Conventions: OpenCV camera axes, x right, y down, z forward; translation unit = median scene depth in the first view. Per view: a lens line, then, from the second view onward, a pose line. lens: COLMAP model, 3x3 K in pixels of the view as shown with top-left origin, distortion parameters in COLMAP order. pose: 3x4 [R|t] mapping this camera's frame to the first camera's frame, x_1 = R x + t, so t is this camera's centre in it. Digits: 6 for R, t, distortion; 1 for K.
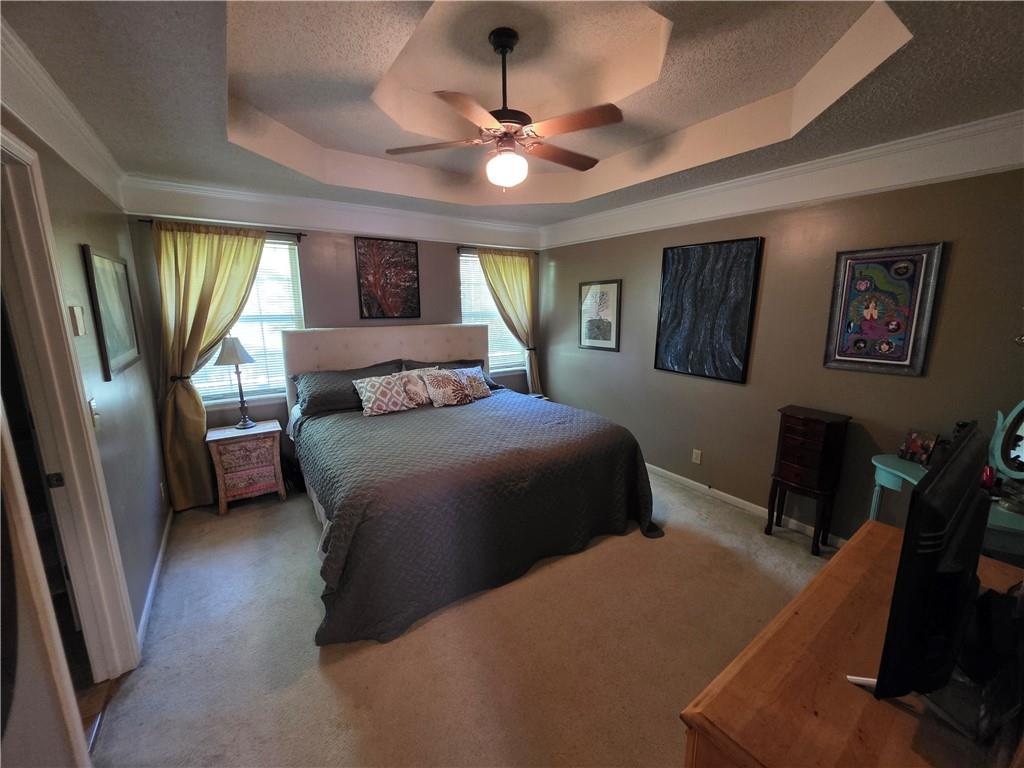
lens RADIAL K [[411.3, 0, 518.2], [0, 411.3, 384.2], [0, 0, 1]] dist [-0.000570, -0.000266]
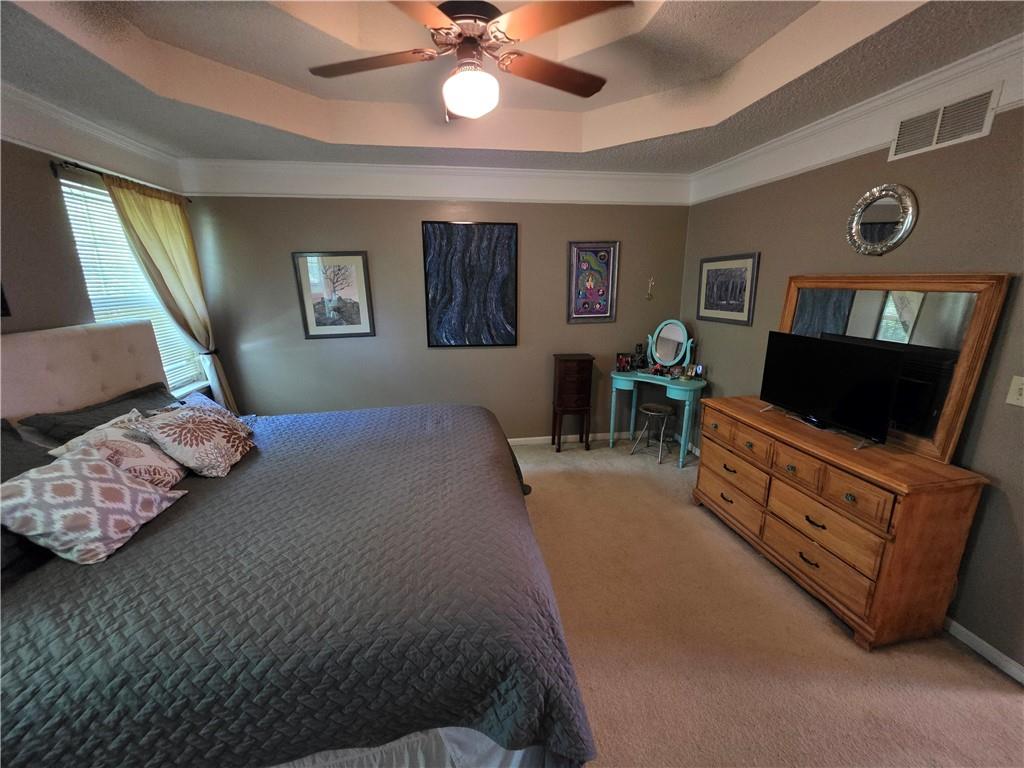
lens RADIAL K [[411.3, 0, 513.2], [0, 411.3, 381.9], [0, 0, 1]] dist [-0.000570, -0.000266]
pose [[0.433560, -0.224029, 0.872833, -0.500103], [0.180473, 0.970567, 0.159468, -0.085619], [-0.882868, 0.088383, 0.461230, 0.423126]]
